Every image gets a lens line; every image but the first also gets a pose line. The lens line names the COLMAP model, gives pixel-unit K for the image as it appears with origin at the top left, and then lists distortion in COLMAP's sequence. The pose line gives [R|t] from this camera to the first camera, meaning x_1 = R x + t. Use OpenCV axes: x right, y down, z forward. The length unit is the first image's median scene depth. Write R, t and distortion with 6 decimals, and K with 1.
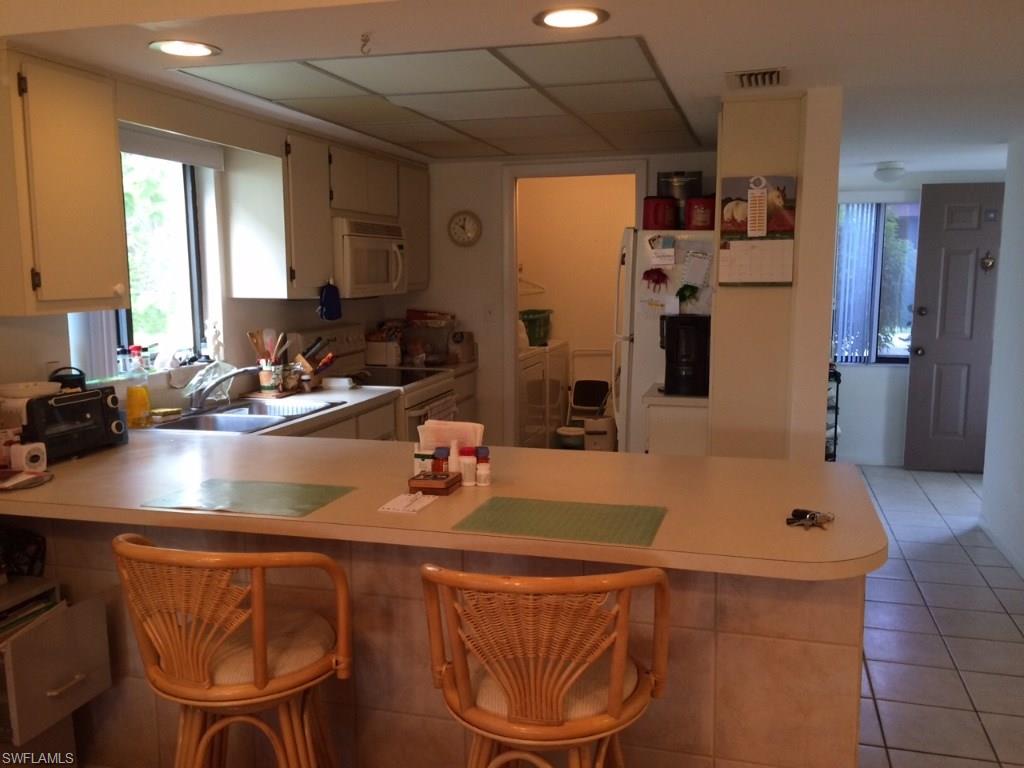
lens RADIAL K [[867.2, 0, 513.9], [0, 867.2, 379.9], [0, 0, 1]] dist [0.033500, -0.004991]
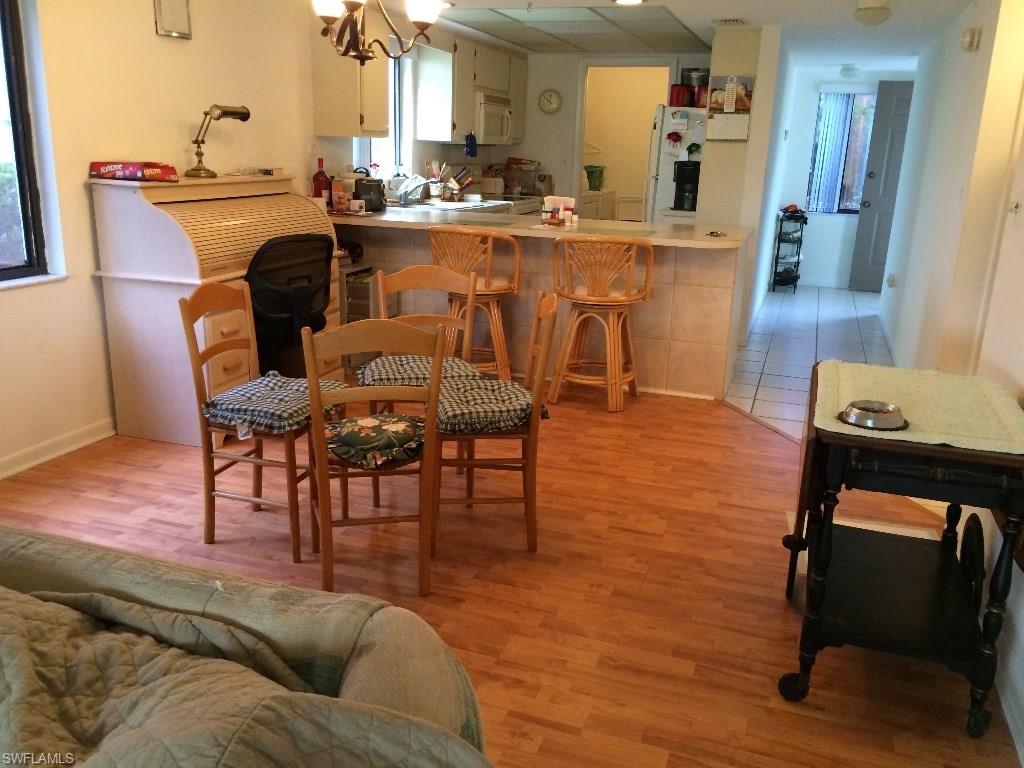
lens RADIAL K [[867.2, 0, 506.7], [0, 867.2, 389.5], [0, 0, 1]] dist [0.033500, -0.004991]
pose [[0.997450, 0.053509, -0.047226, -0.046025], [-0.046163, 0.988373, 0.144872, 0.127325], [0.054429, -0.142323, 0.988323, -0.695723]]
